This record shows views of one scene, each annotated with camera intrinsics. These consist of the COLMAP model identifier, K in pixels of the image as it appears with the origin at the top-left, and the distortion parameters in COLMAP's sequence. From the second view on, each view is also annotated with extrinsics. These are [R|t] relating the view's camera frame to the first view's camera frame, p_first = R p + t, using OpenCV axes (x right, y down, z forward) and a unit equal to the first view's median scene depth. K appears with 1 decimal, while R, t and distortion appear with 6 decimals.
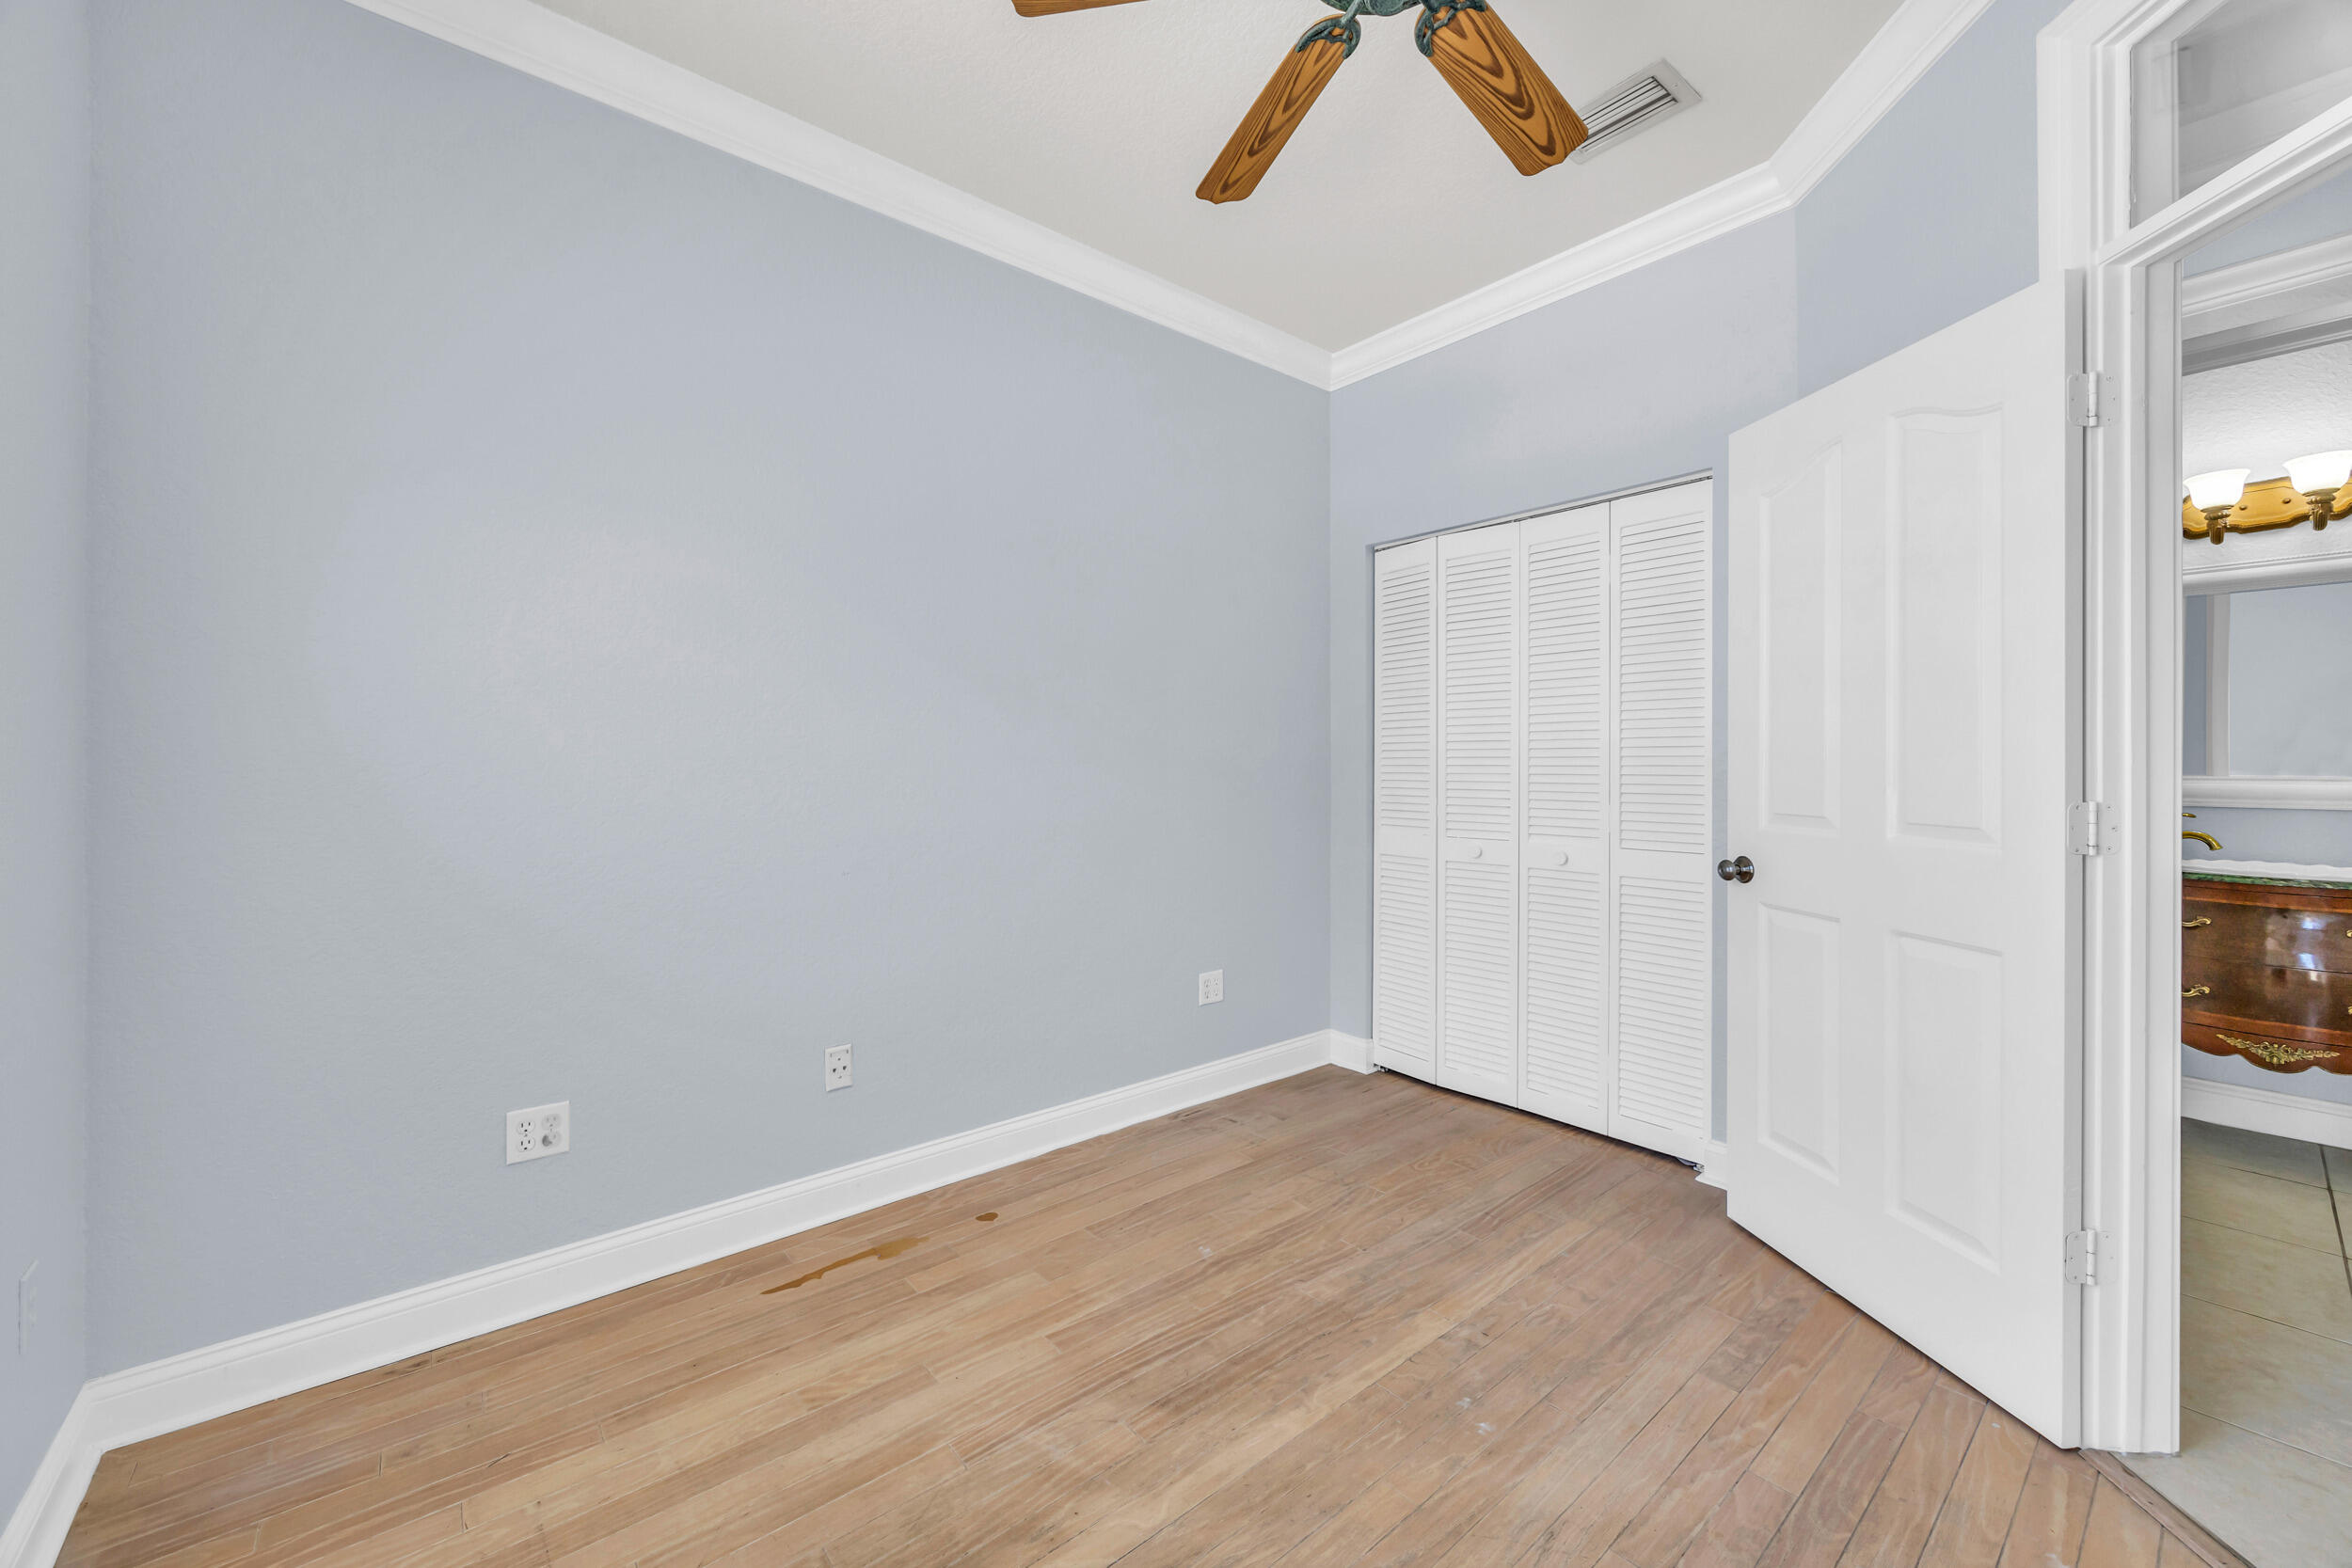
lens RADIAL K [[909.4, 0, 1167.9], [0, 909.4, 772.2], [0, 0, 1]] dist [-0.000859, 0.000048]
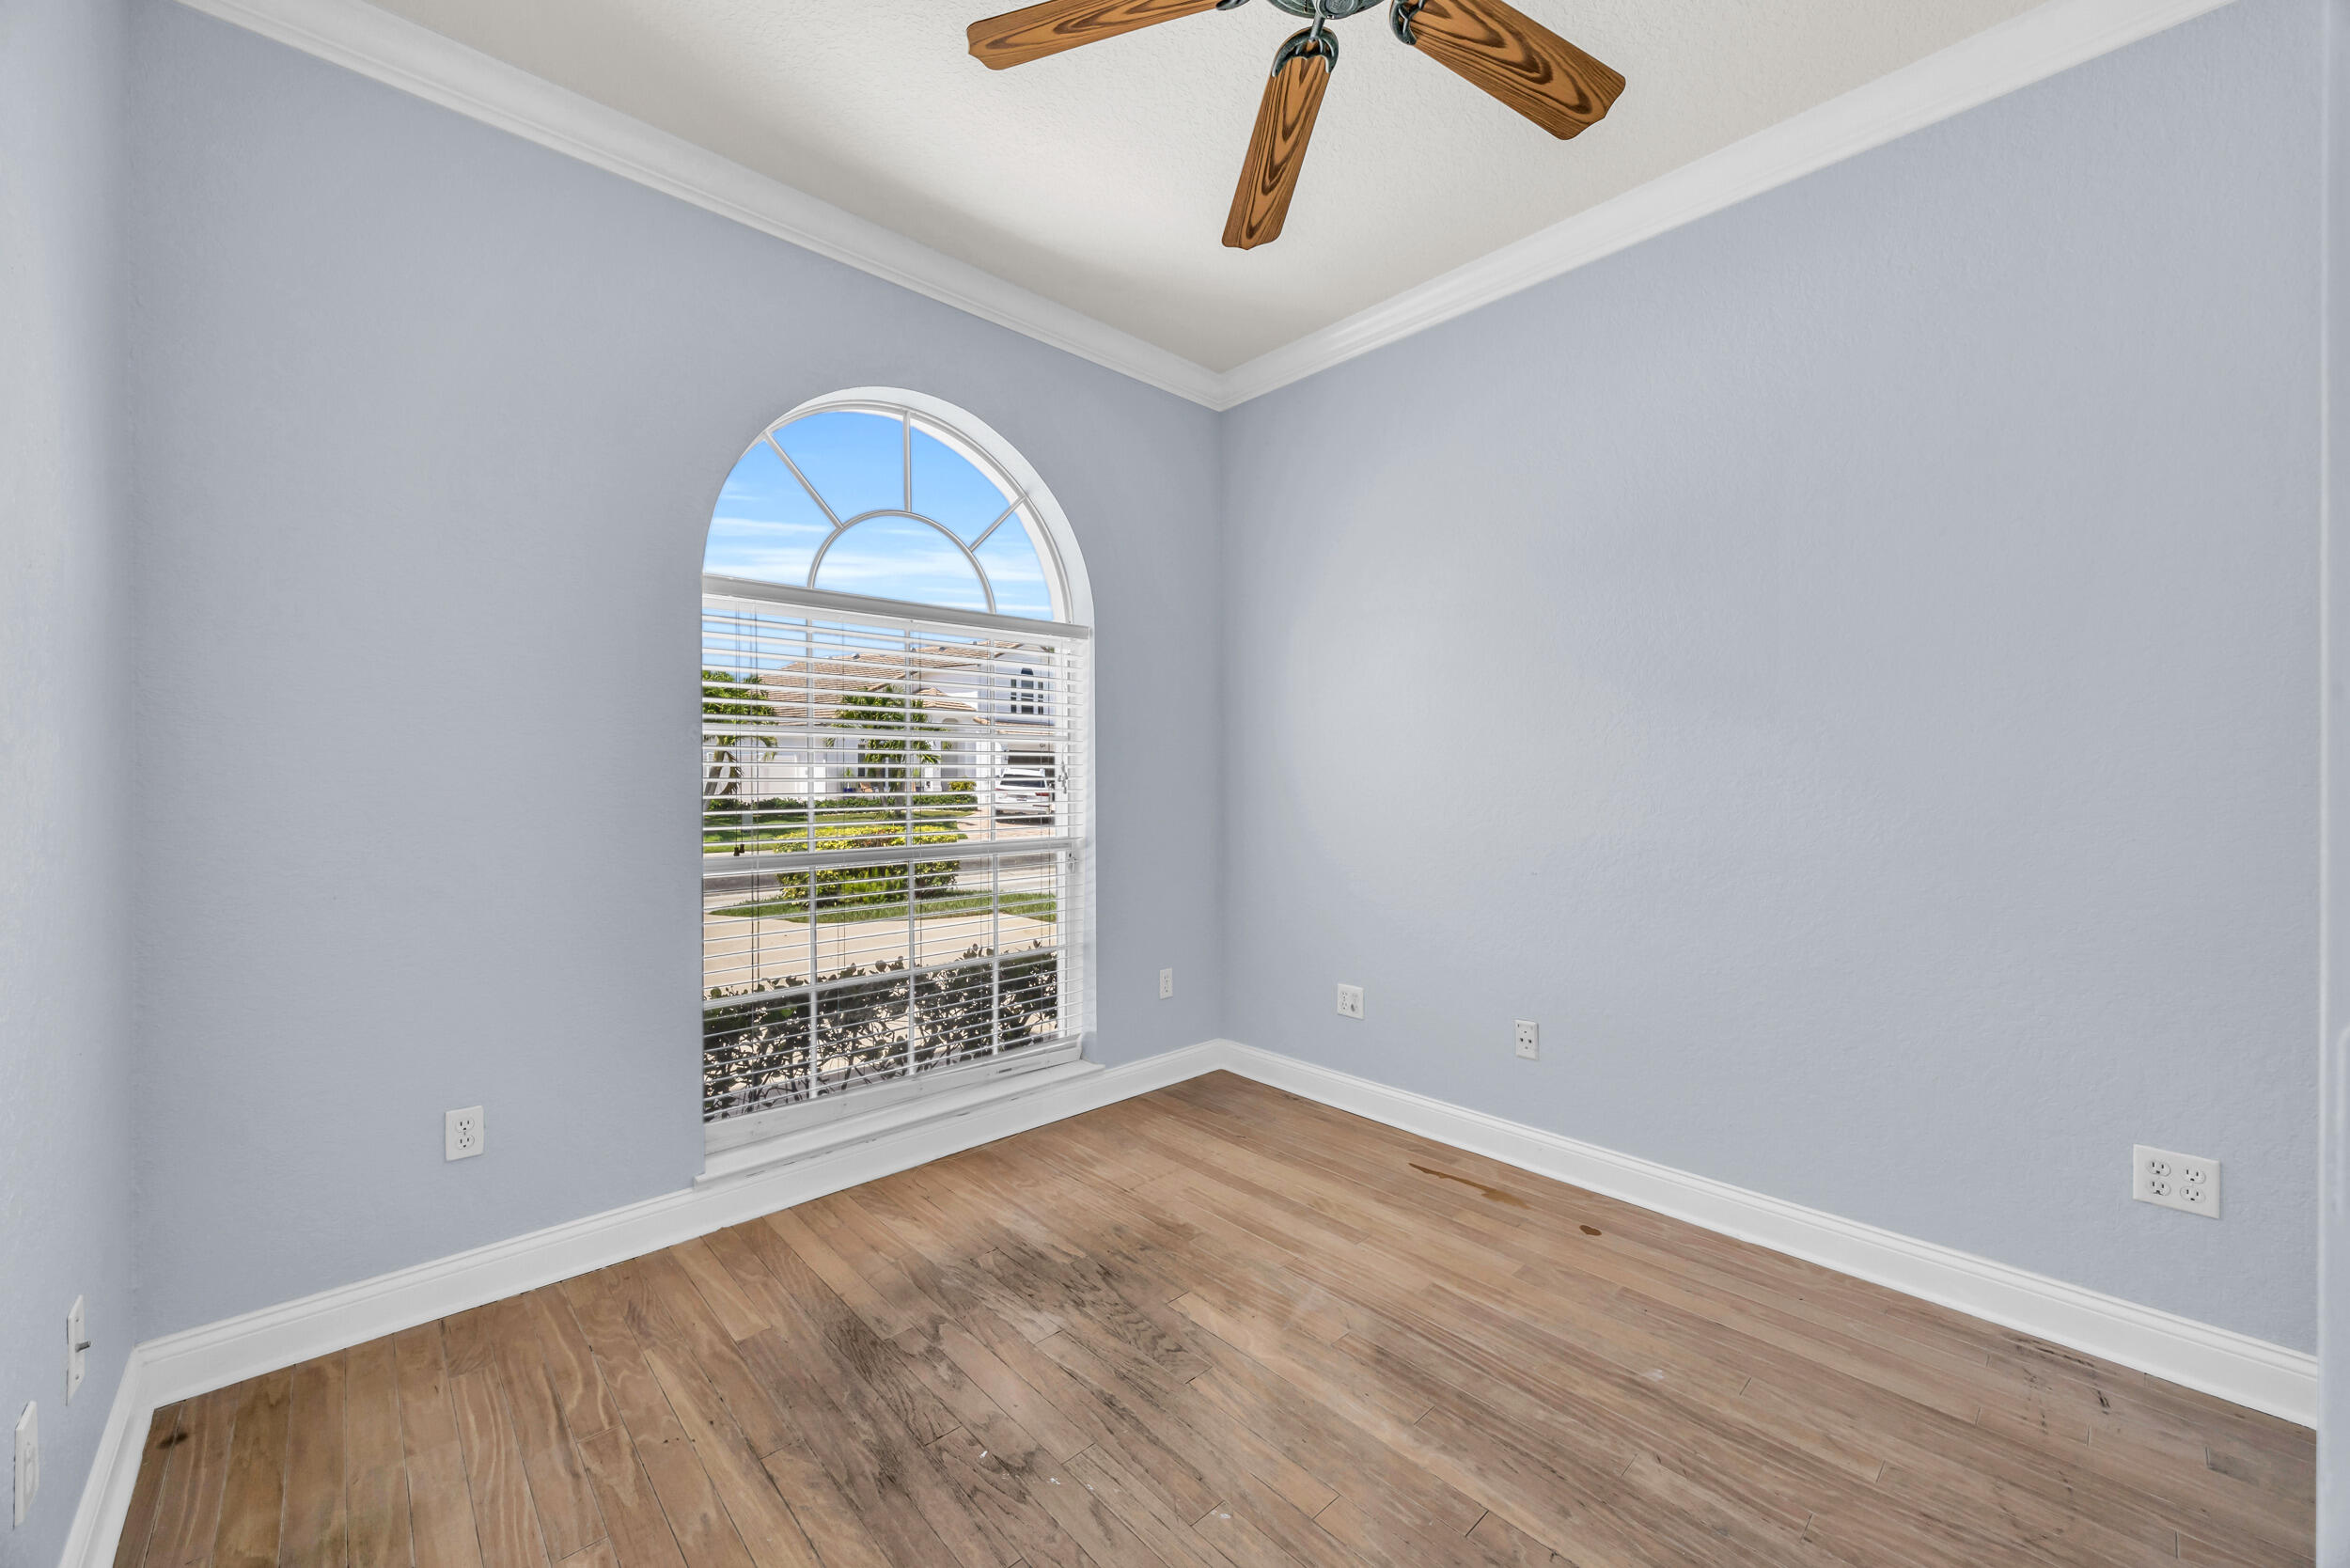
lens RADIAL K [[908.7, 0, 1167.1], [0, 908.7, 780.0], [0, 0, 1]] dist [-0.000859, 0.000048]
pose [[0.046962, 0.001778, -0.998895, 0.920911], [-0.008718, 0.999961, 0.001370, -0.005312], [0.998859, 0.008644, 0.046975, 0.571559]]
